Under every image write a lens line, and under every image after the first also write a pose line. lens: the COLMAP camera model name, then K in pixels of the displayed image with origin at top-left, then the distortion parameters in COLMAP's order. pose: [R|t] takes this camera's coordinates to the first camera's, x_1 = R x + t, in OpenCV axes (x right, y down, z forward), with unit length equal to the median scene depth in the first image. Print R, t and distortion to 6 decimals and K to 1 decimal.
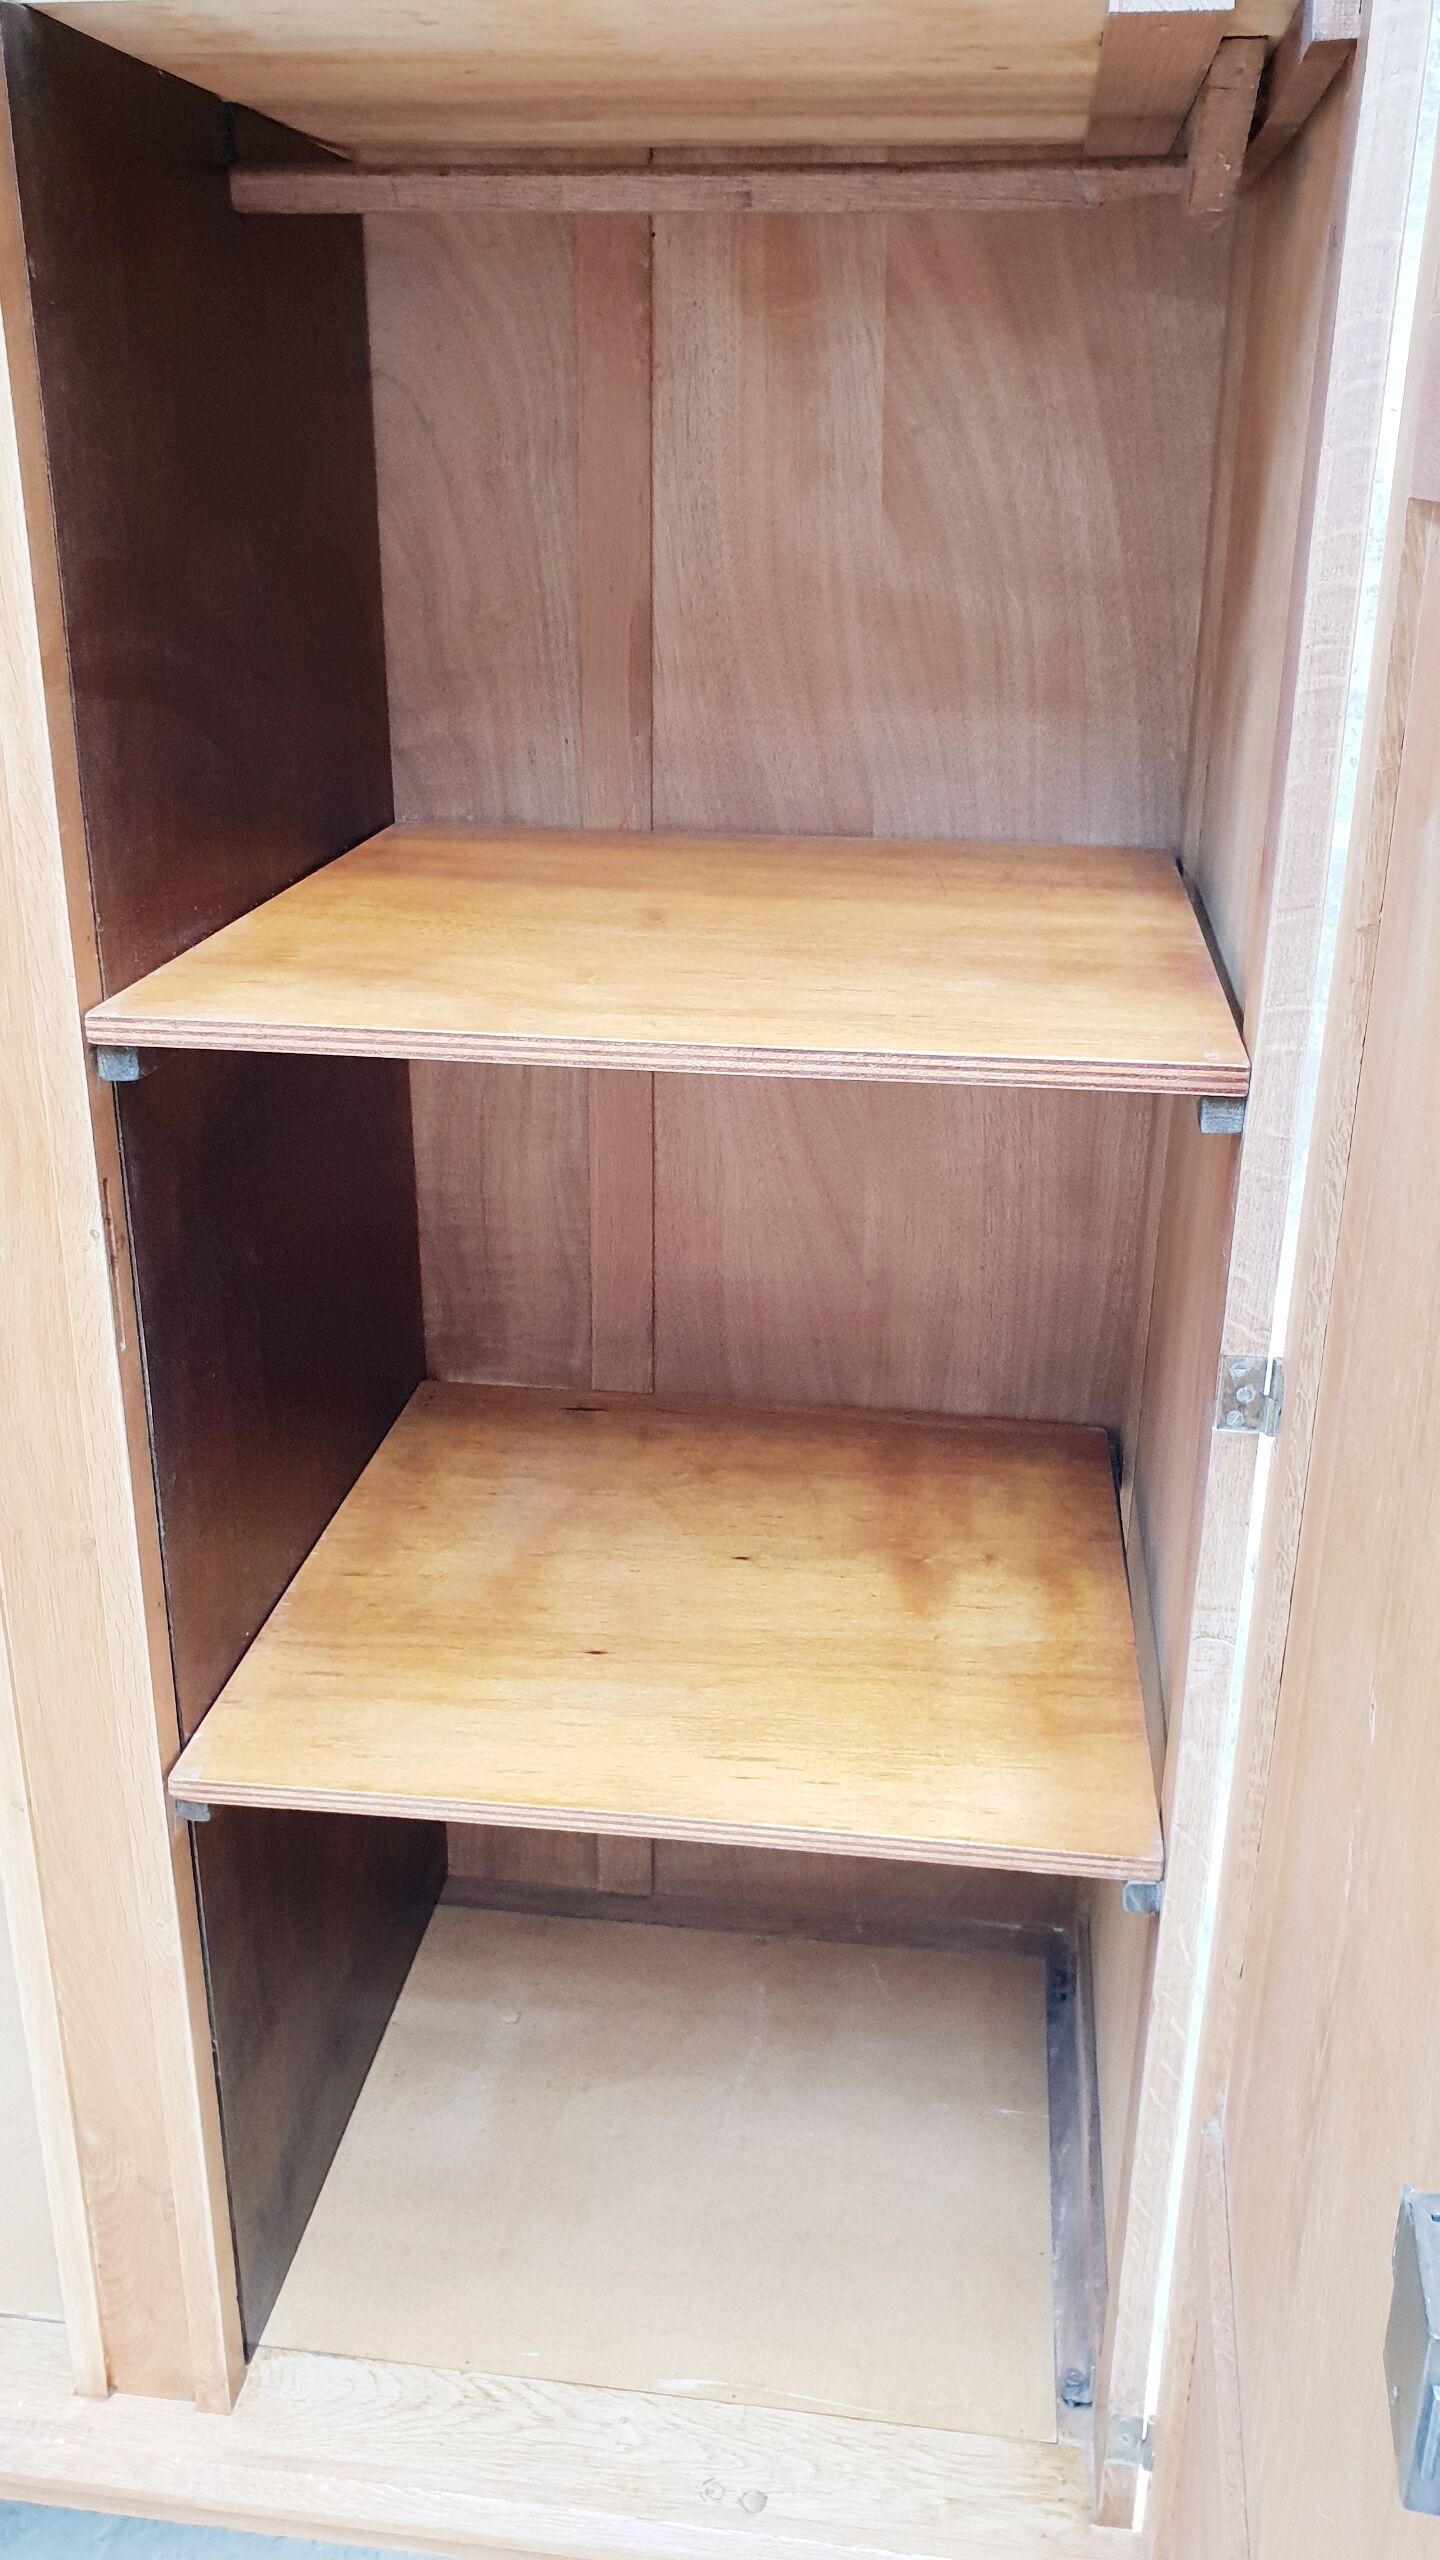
lens RADIAL K [[2009.7, 0, 737.5], [0, 2009.7, 1254.7], [0, 0, 1]] dist [-0.019353, 0.055415]
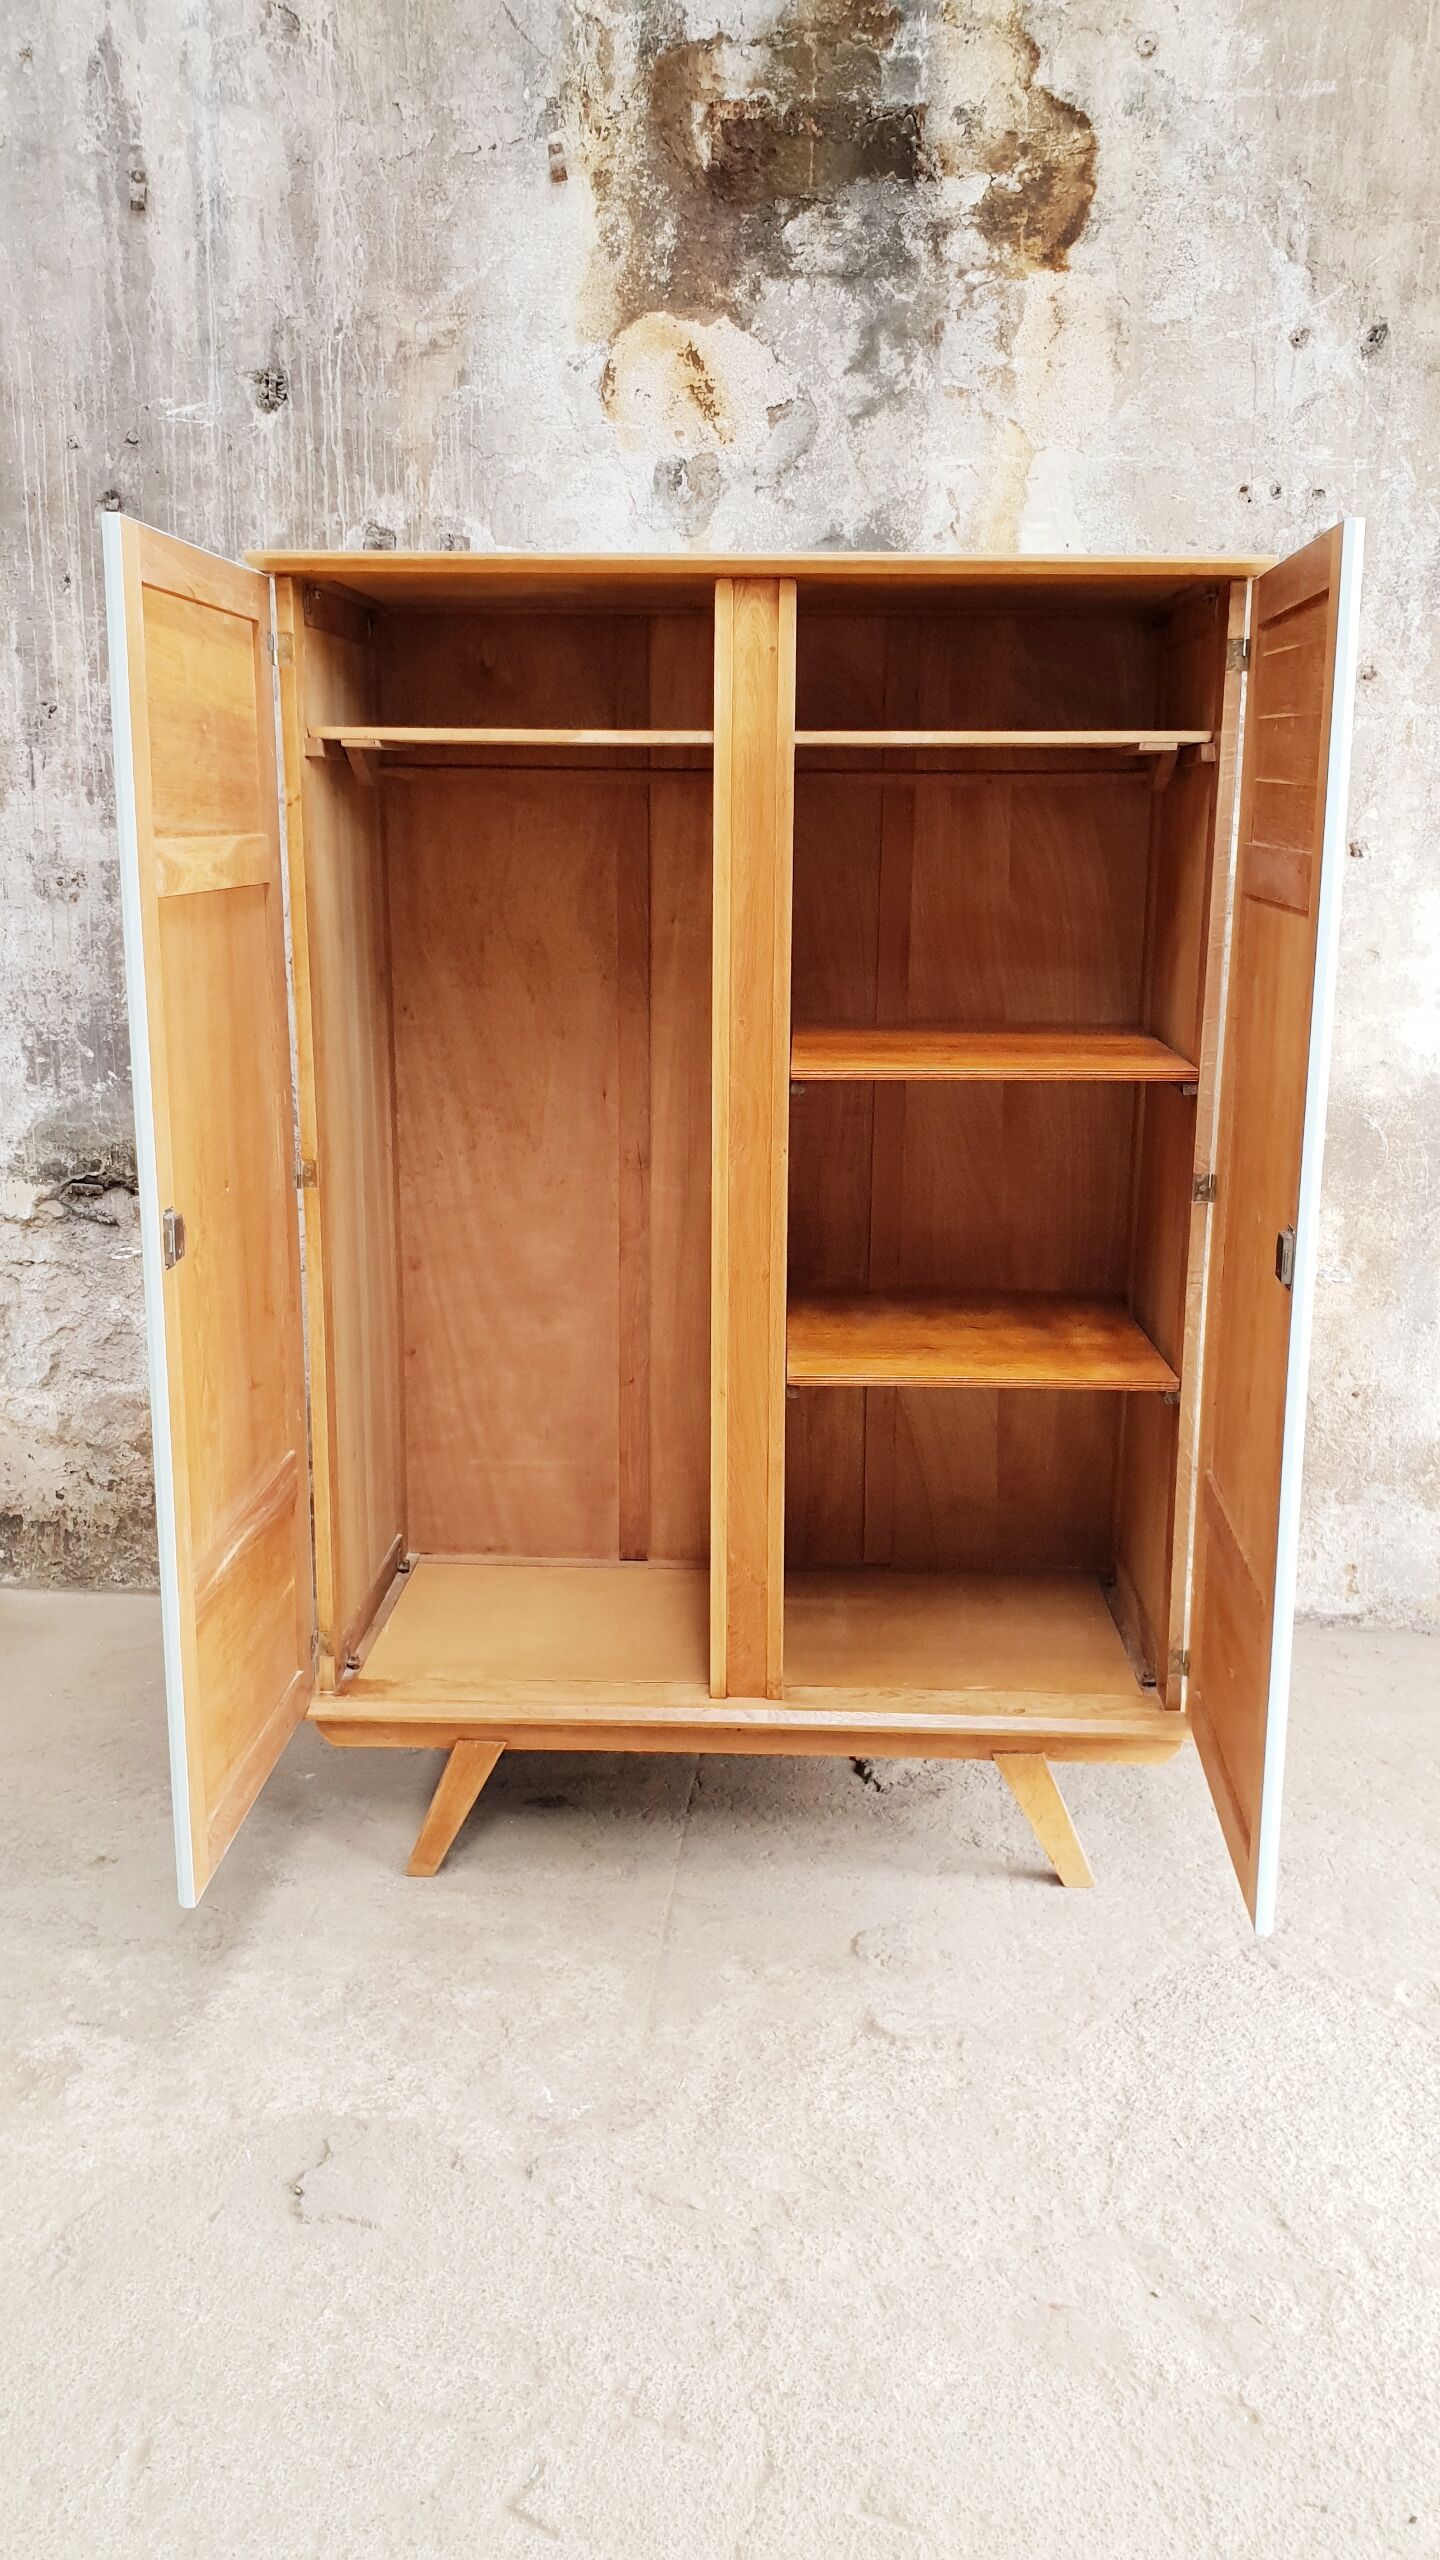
lens RADIAL K [[2009.7, 0, 733.1], [0, 2009.7, 1247.3], [0, 0, 1]] dist [-0.019353, 0.055415]
pose [[0.995191, -0.026650, 0.094259, -0.502700], [0.040837, 0.987543, -0.151958, 0.411551], [-0.089035, 0.155076, 0.983882, -1.278605]]
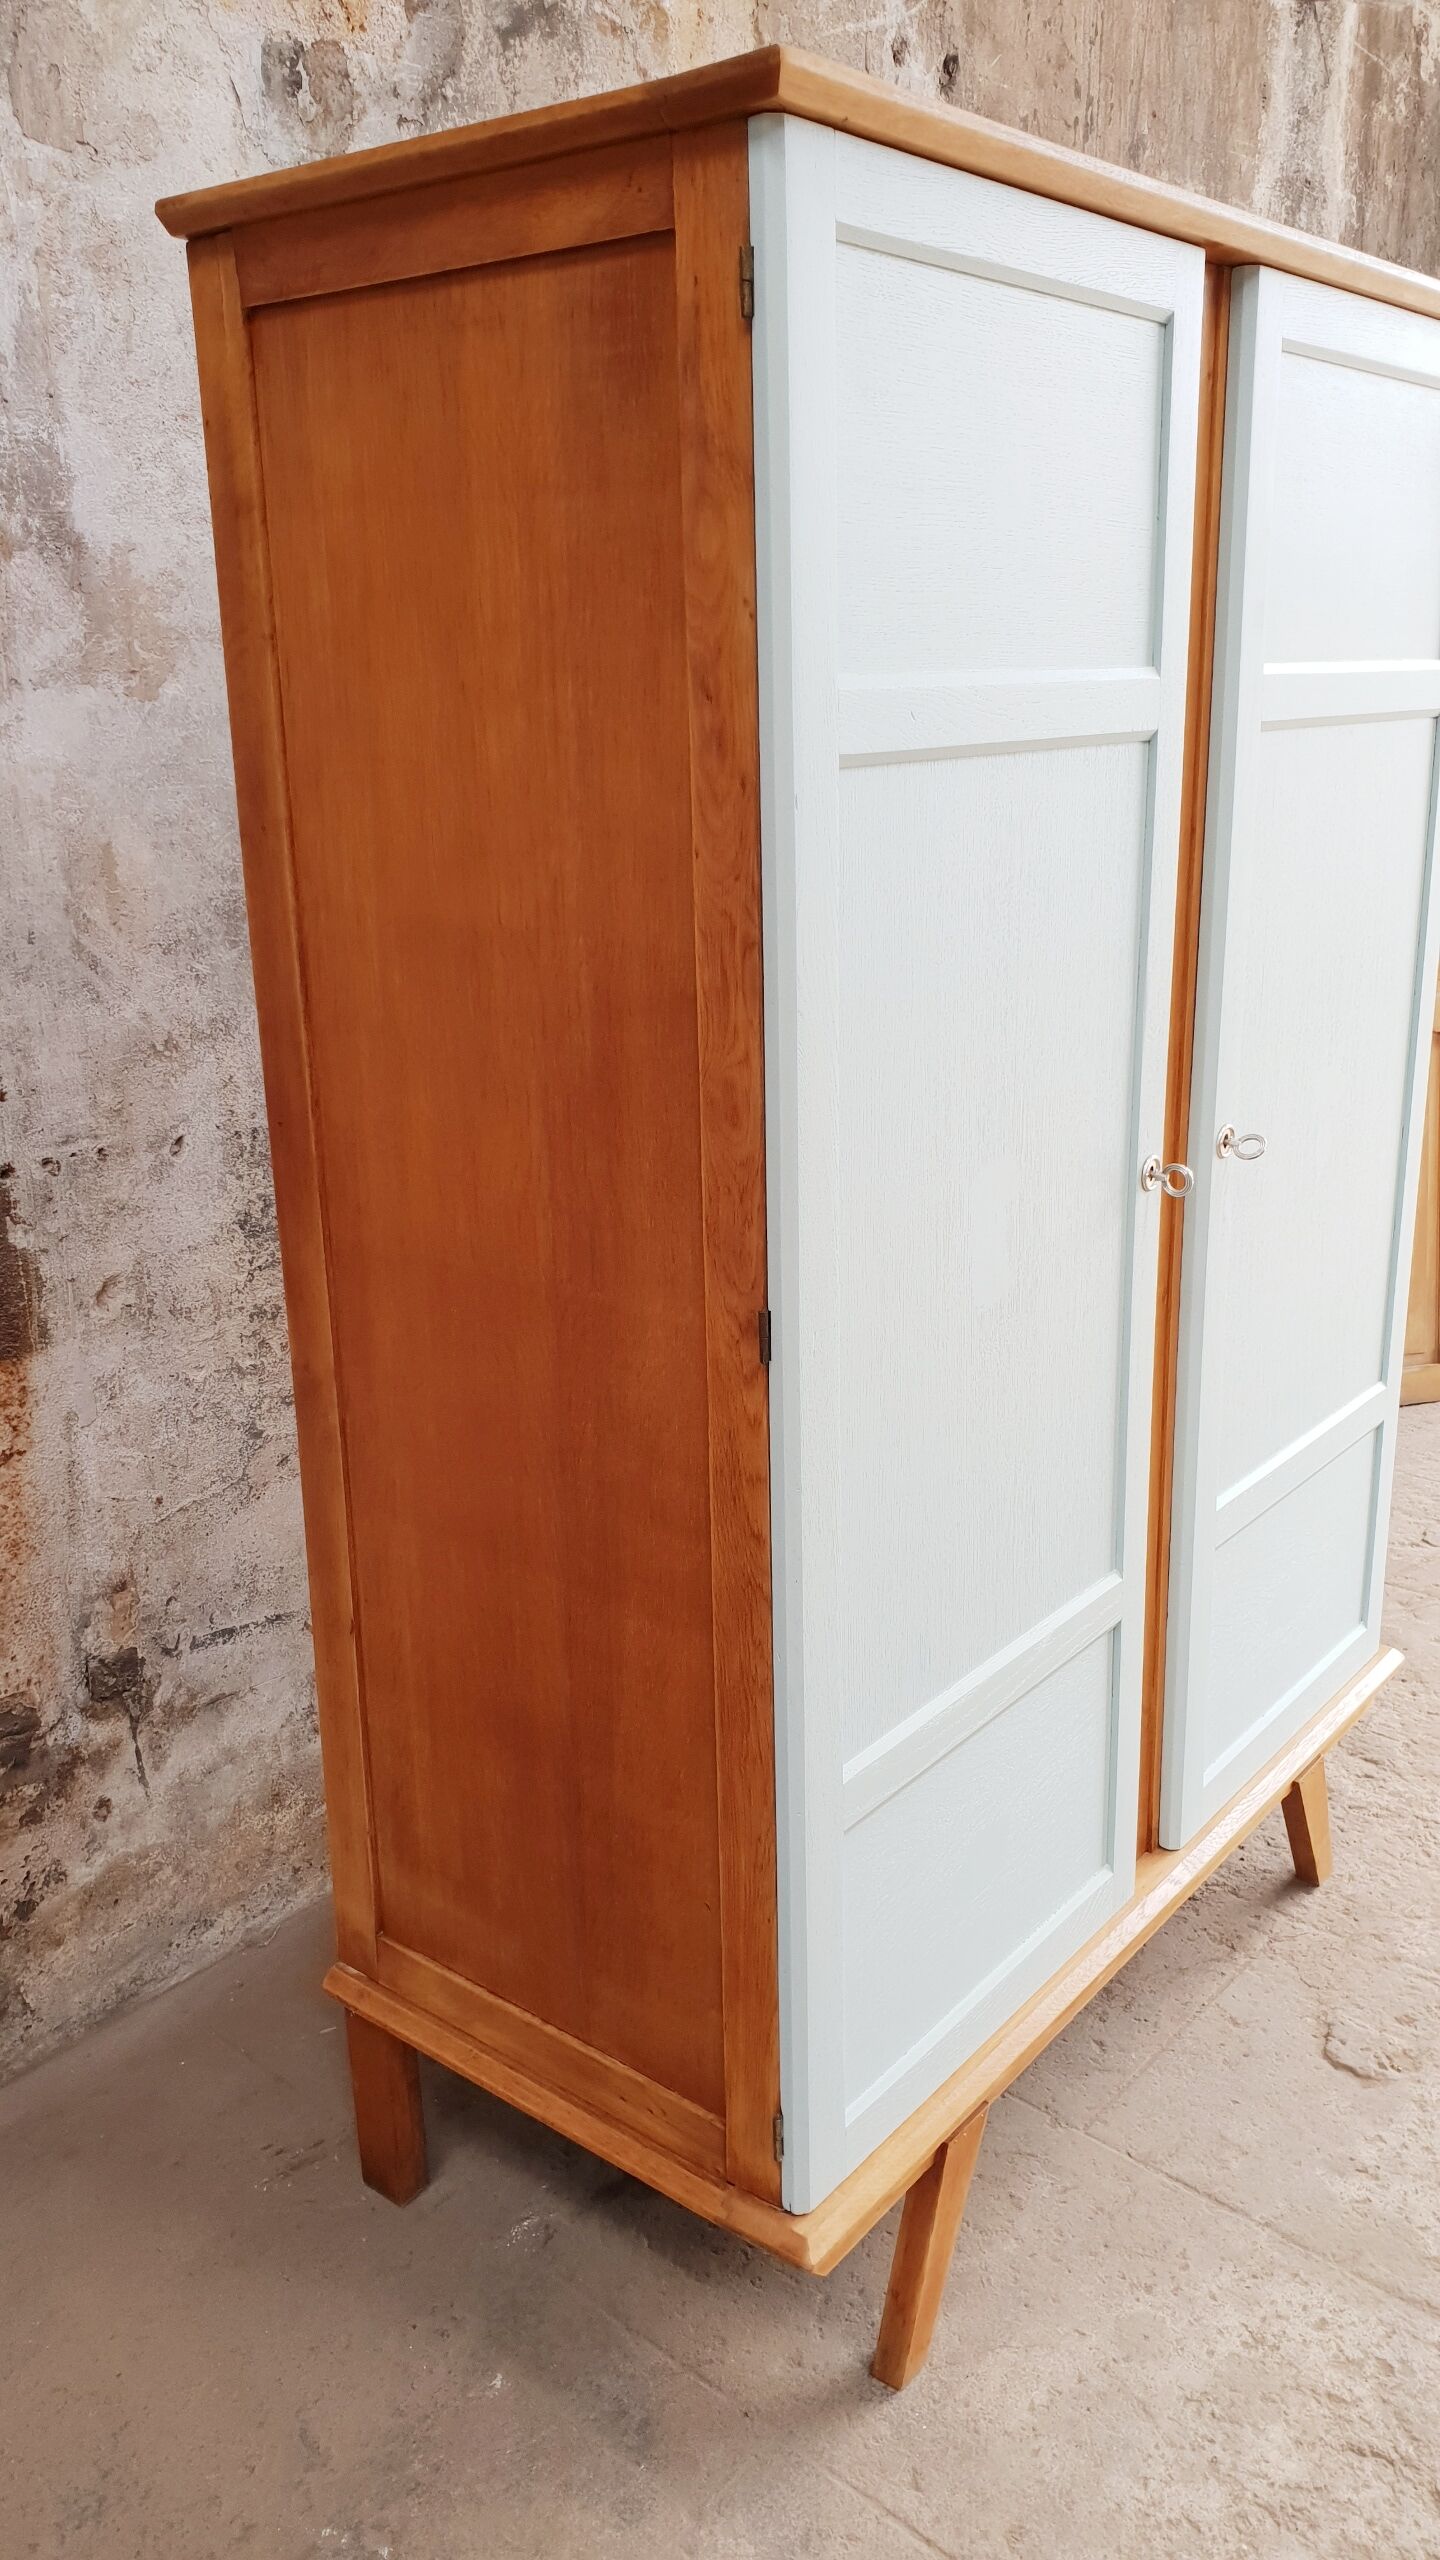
lens RADIAL K [[2009.7, 0, 762.8], [0, 2009.7, 1270.4], [0, 0, 1]] dist [-0.019353, 0.055415]
pose [[0.506951, -0.270135, 0.818552, -1.666563], [0.334369, 0.936895, 0.102106, -0.158424], [-0.794479, 0.221936, 0.565285, 0.207077]]
